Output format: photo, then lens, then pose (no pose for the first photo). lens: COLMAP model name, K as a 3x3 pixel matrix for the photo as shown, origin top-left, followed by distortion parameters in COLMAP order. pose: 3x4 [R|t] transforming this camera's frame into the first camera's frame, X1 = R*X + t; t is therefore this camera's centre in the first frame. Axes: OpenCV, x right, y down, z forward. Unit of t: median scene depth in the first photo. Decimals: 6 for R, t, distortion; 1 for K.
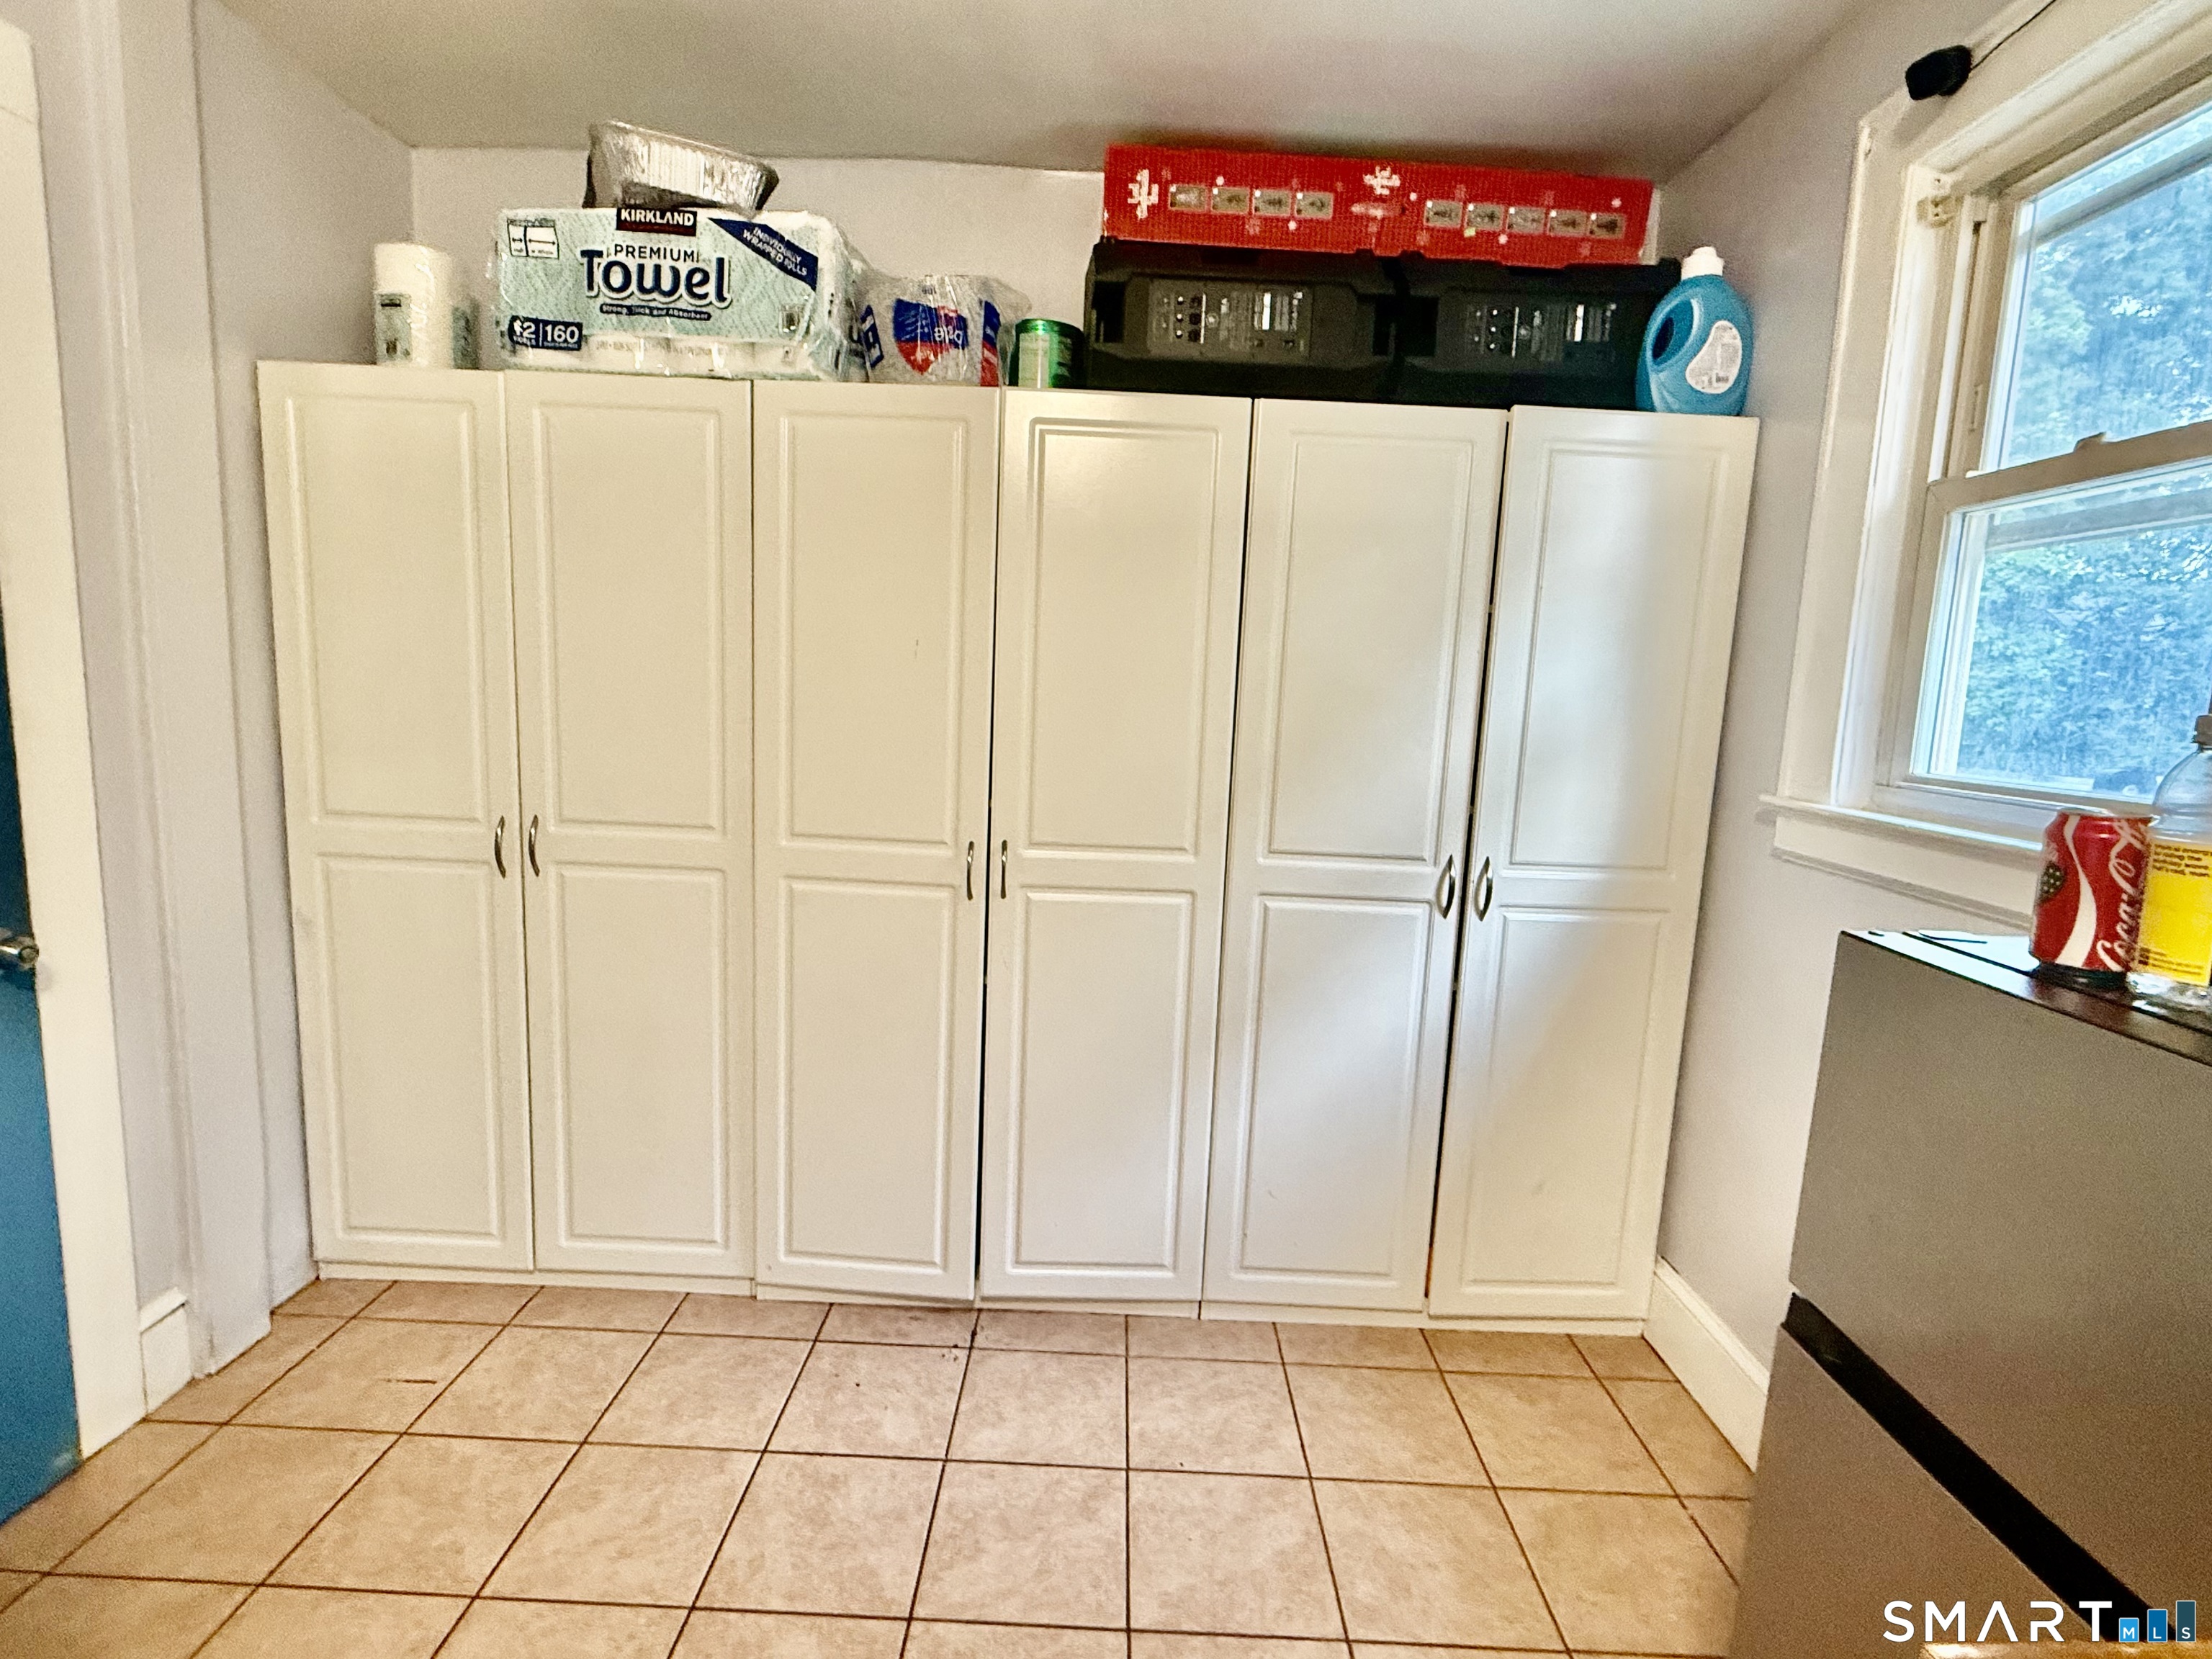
lens RADIAL K [[1096.2, 0, 1106.0], [0, 1096.2, 829.5], [0, 0, 1]] dist [-0.000458, -0.000152]
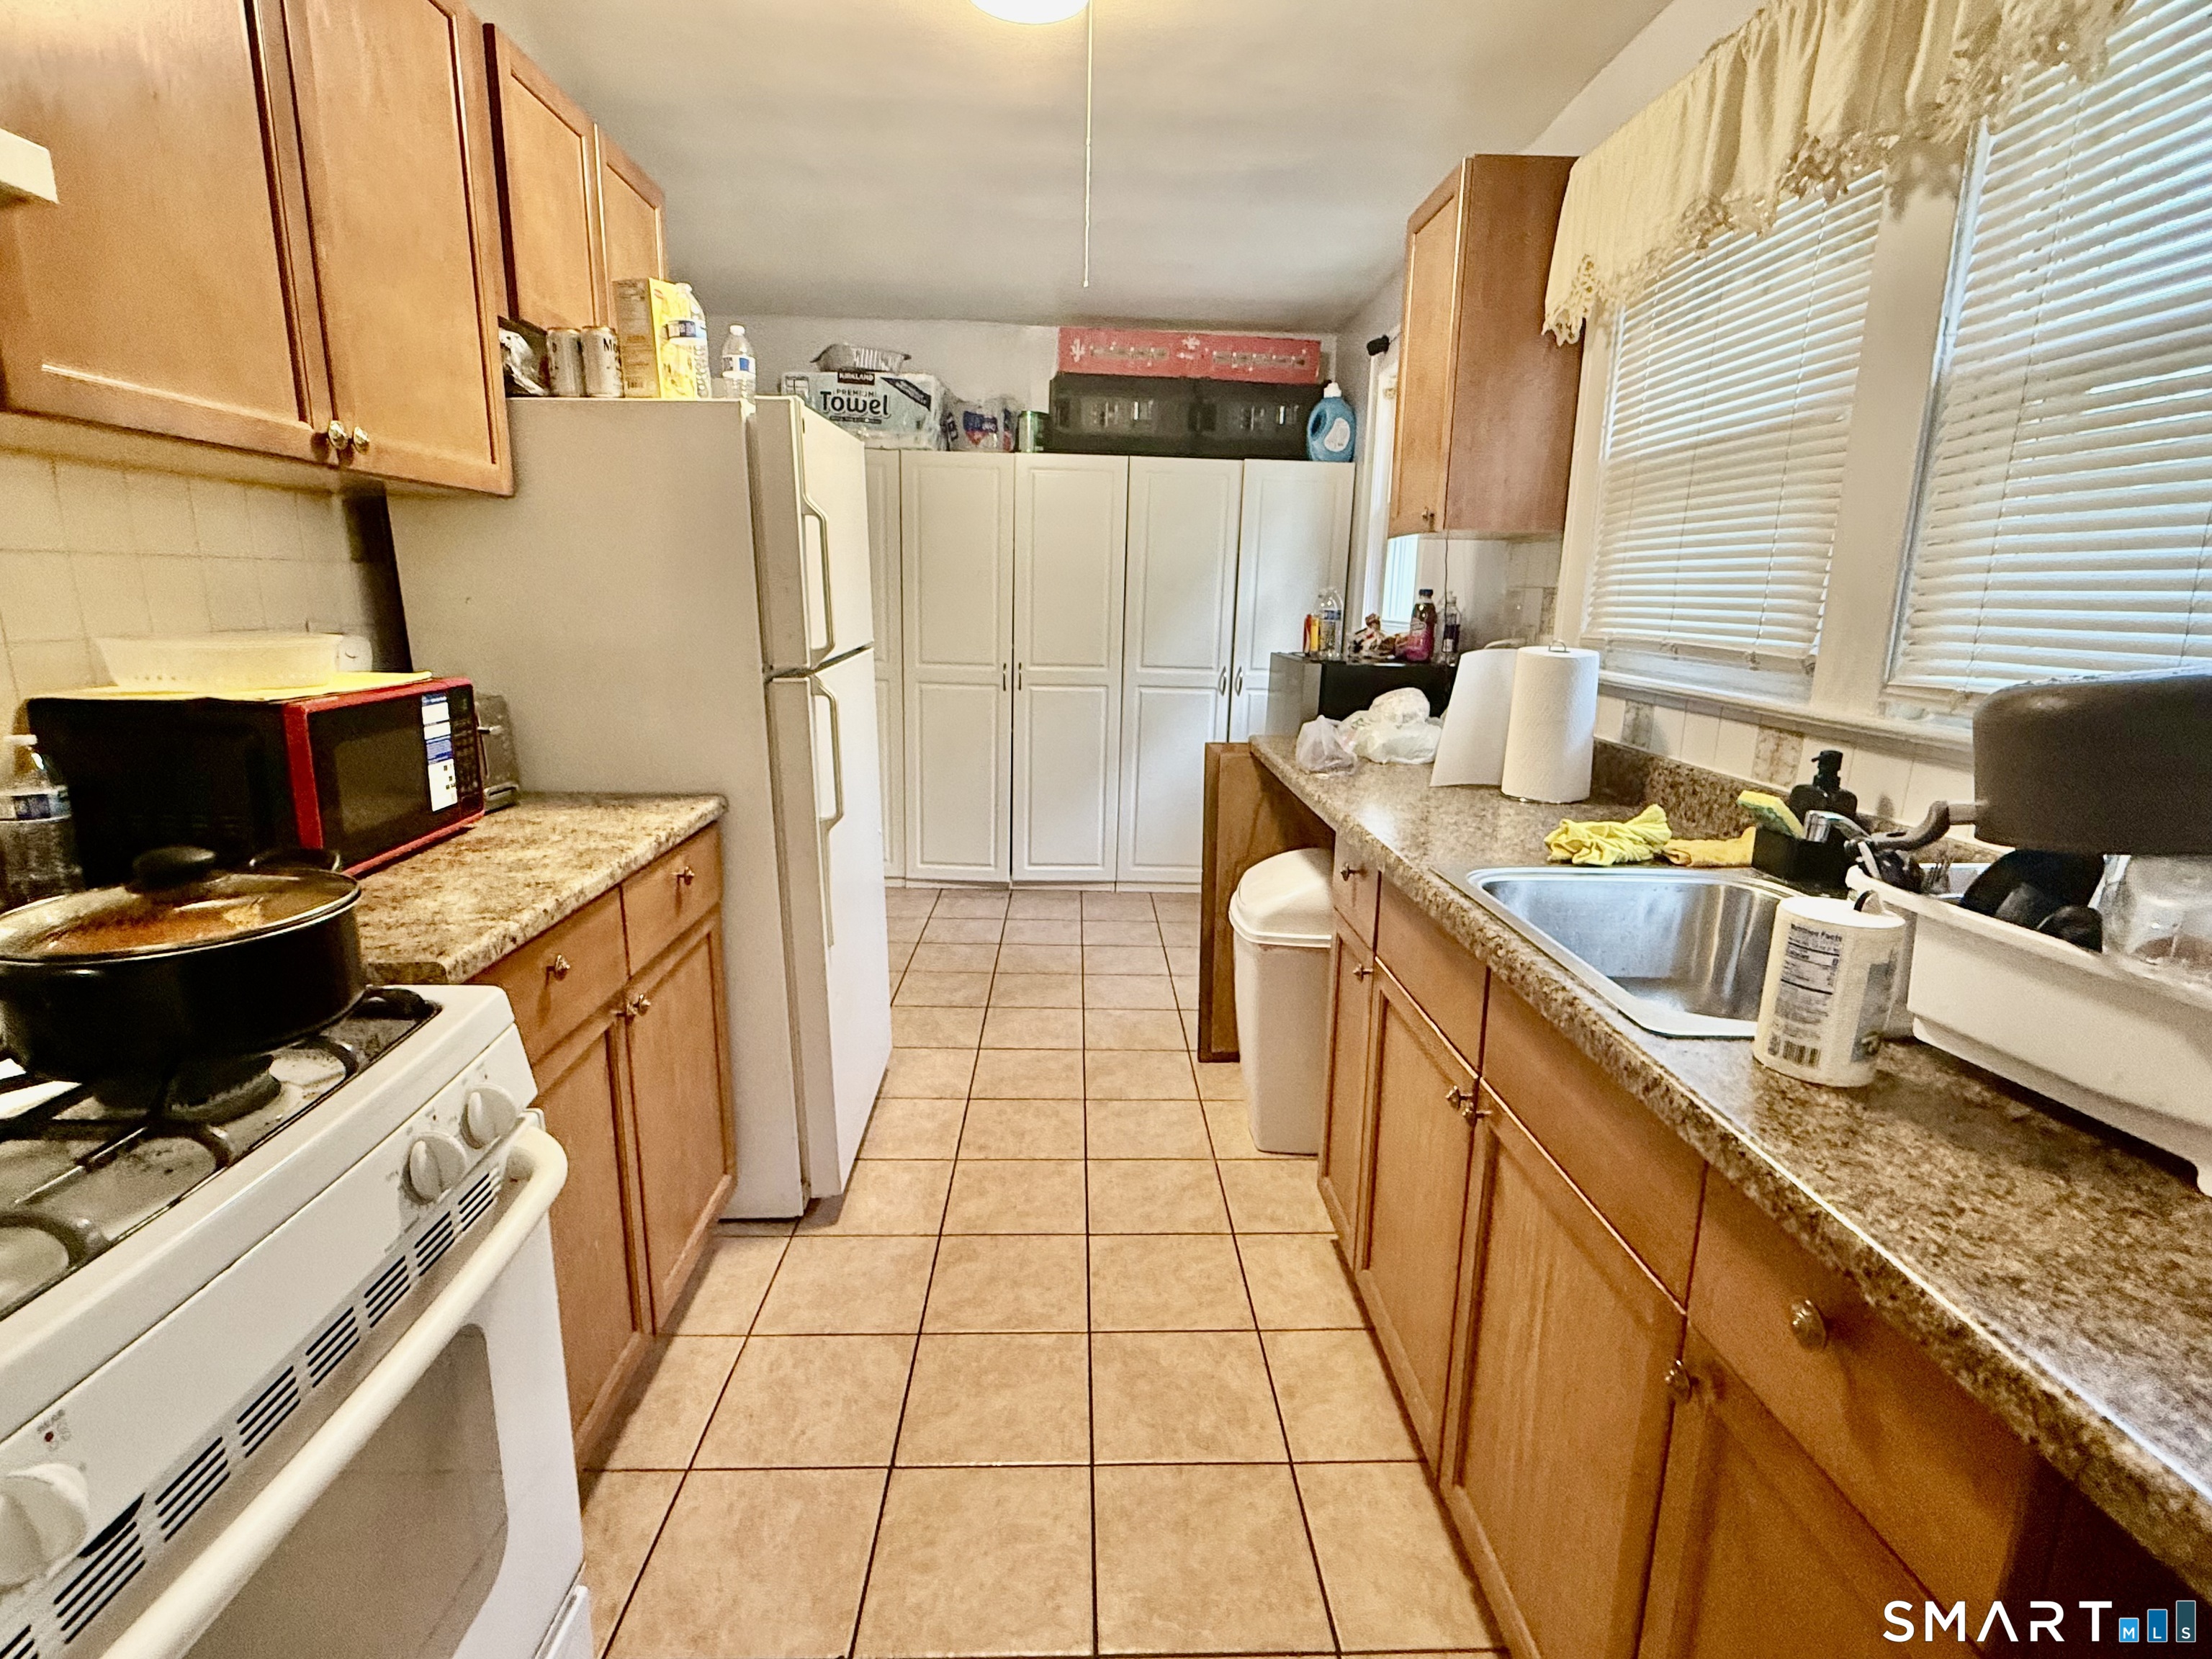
lens RADIAL K [[1096.2, 0, 1106.0], [0, 1096.2, 829.5], [0, 0, 1]] dist [-0.000458, -0.000152]
pose [[0.998517, -0.025151, 0.048276, -0.036070], [0.020982, 0.996161, 0.084991, 0.159703], [-0.050228, -0.083852, 0.995212, -1.212779]]
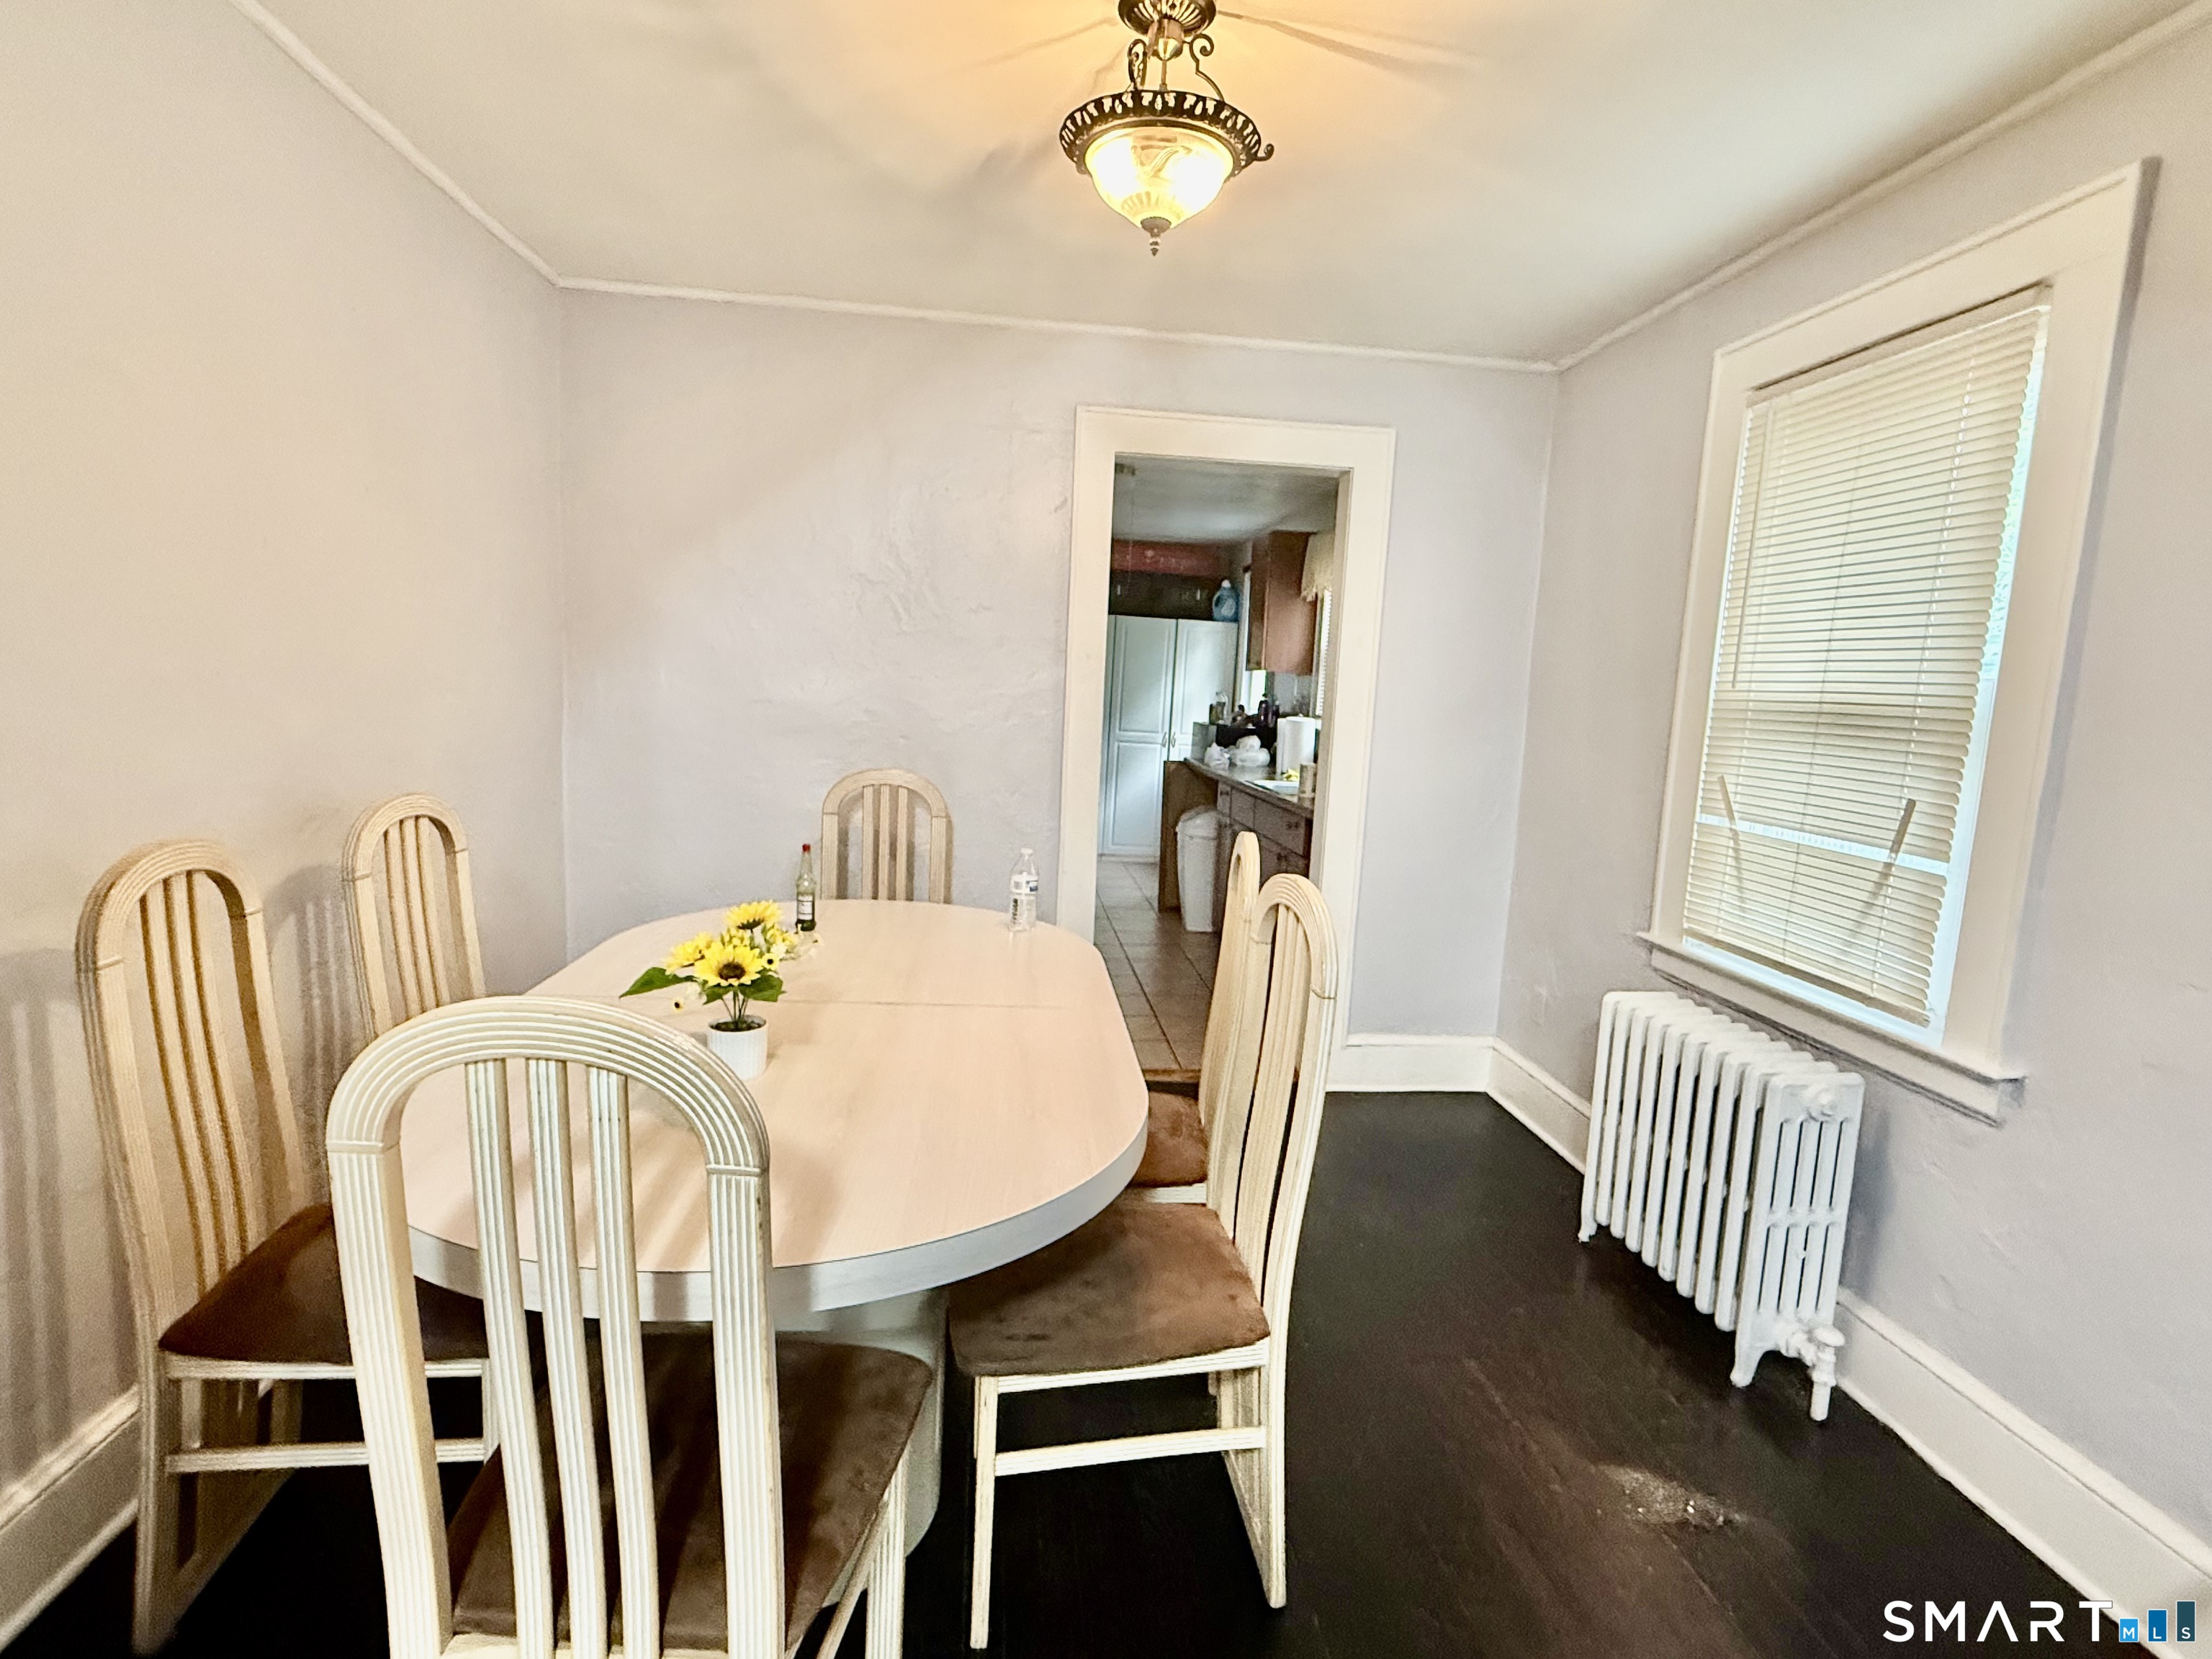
lens RADIAL K [[1096.2, 0, 1106.0], [0, 1096.2, 829.5], [0, 0, 1]] dist [-0.000458, -0.000152]
pose [[0.991308, -0.000929, 0.131558, -0.414825], [0.000105, 0.999980, 0.006263, 0.352265], [-0.131562, -0.006195, 0.991289, -2.881050]]
